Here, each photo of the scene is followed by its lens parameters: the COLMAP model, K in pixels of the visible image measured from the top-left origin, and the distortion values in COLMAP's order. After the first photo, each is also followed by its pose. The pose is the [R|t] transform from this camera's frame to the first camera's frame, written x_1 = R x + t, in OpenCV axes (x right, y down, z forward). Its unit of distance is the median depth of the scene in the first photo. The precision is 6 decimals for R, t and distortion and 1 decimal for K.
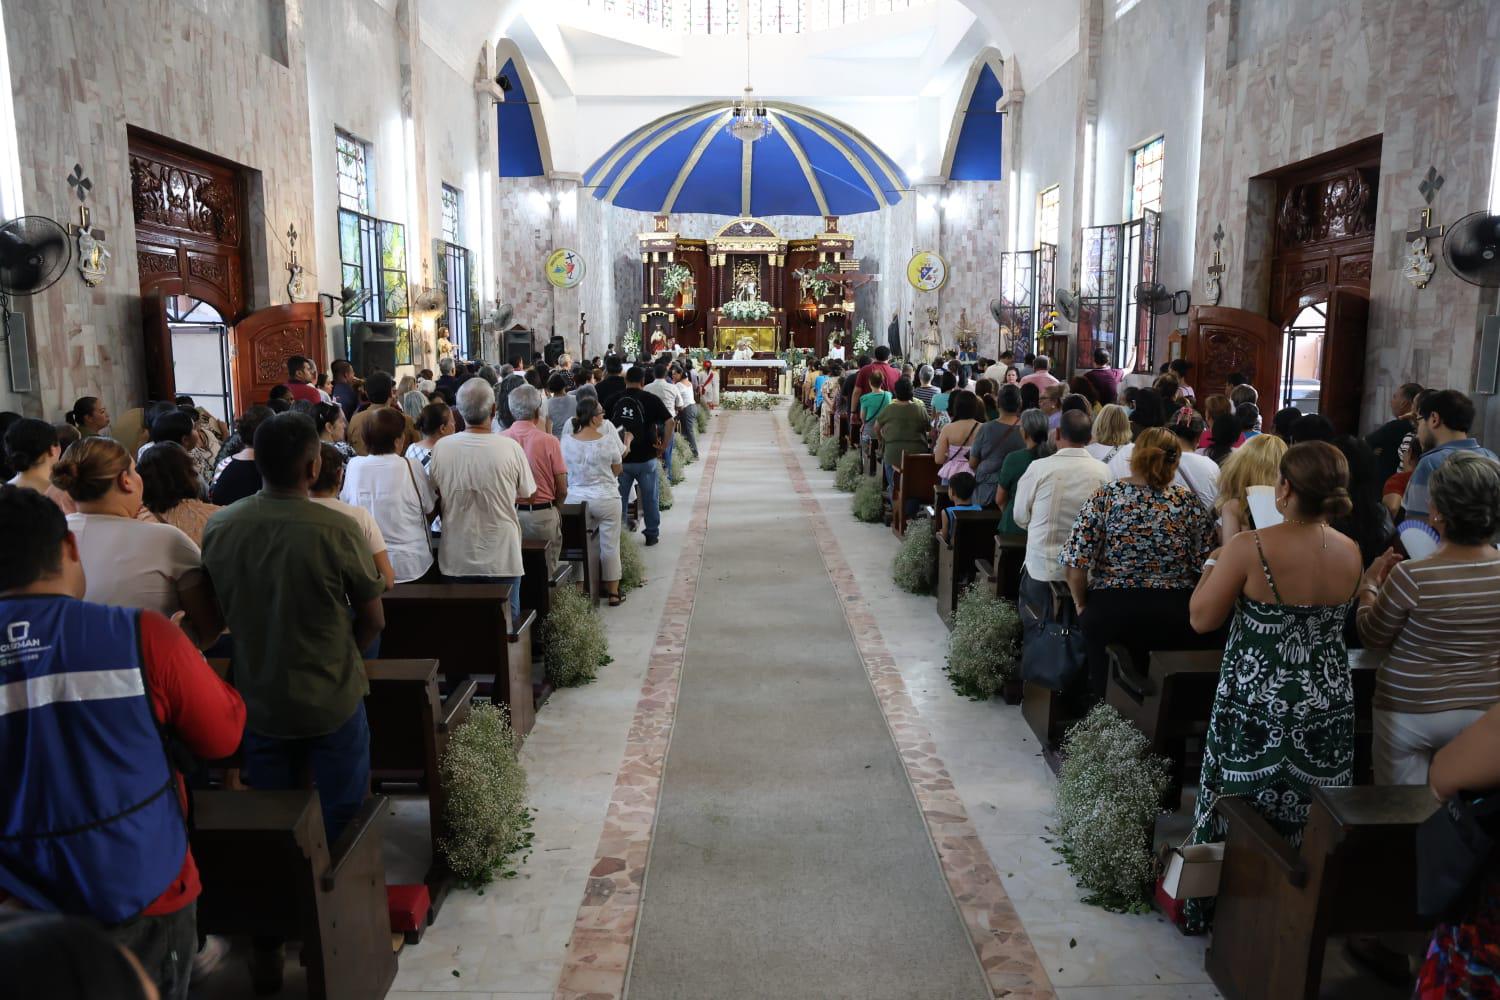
lens RADIAL K [[1052.0, 0, 750.0], [0, 1052.0, 500.0], [0, 0, 1]] dist [-0.096366, 0.076852]
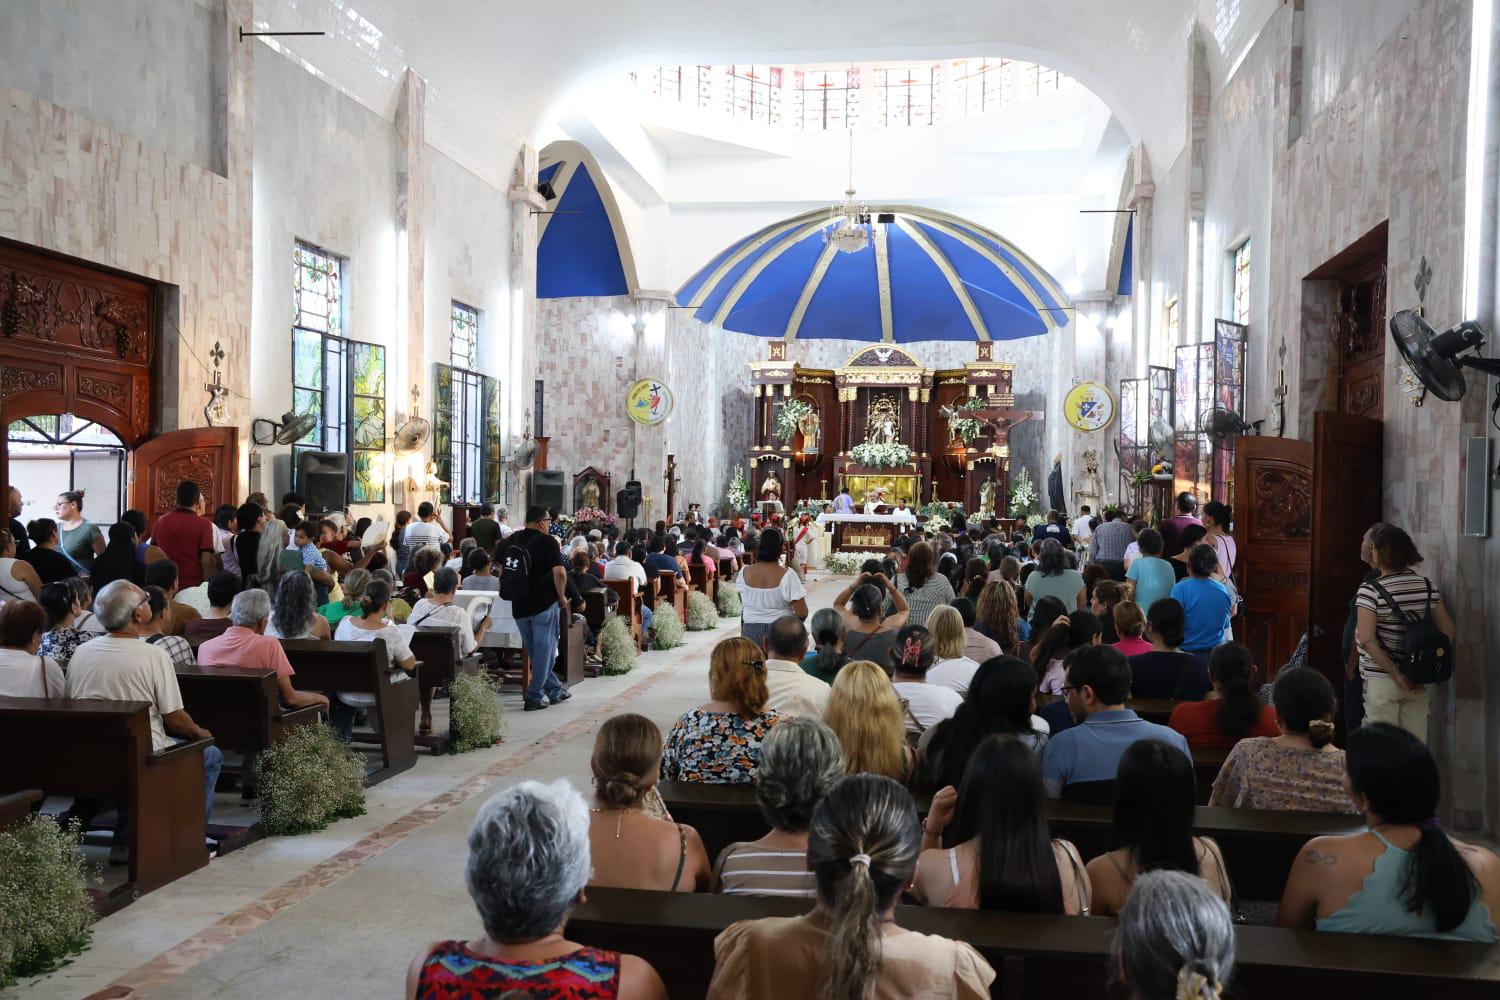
lens RADIAL K [[1321.8, 0, 750.0], [0, 1321.8, 500.0], [0, 0, 1]] dist [-0.040947, 0.131974]
pose [[0.986092, 0.014499, -0.165566, 0.081587], [-0.038902, 0.988649, -0.145121, 0.008511], [0.161582, 0.149544, 0.975463, -0.017622]]
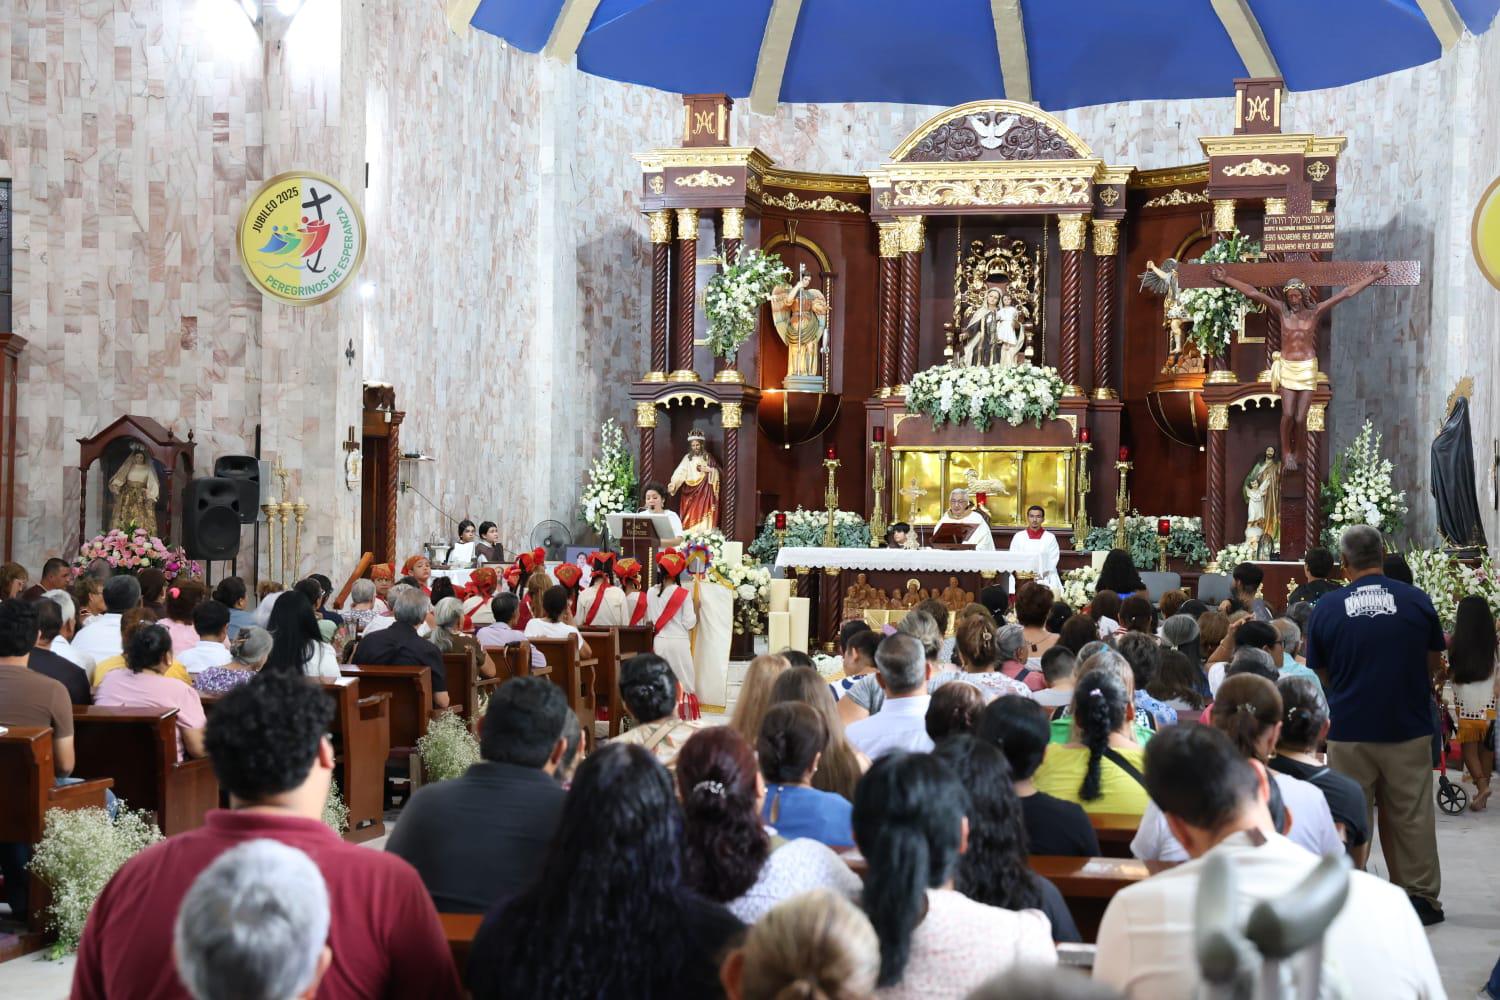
lens RADIAL K [[2501.4, 0, 750.0], [0, 2501.4, 500.0], [0, 0, 1]] dist [0.225858, 0.086094]
pose [[0.974580, 0.011660, -0.223734, 0.116850], [-0.046650, 0.987317, -0.151752, -0.040508], [0.219127, 0.158332, 0.962764, 0.330934]]
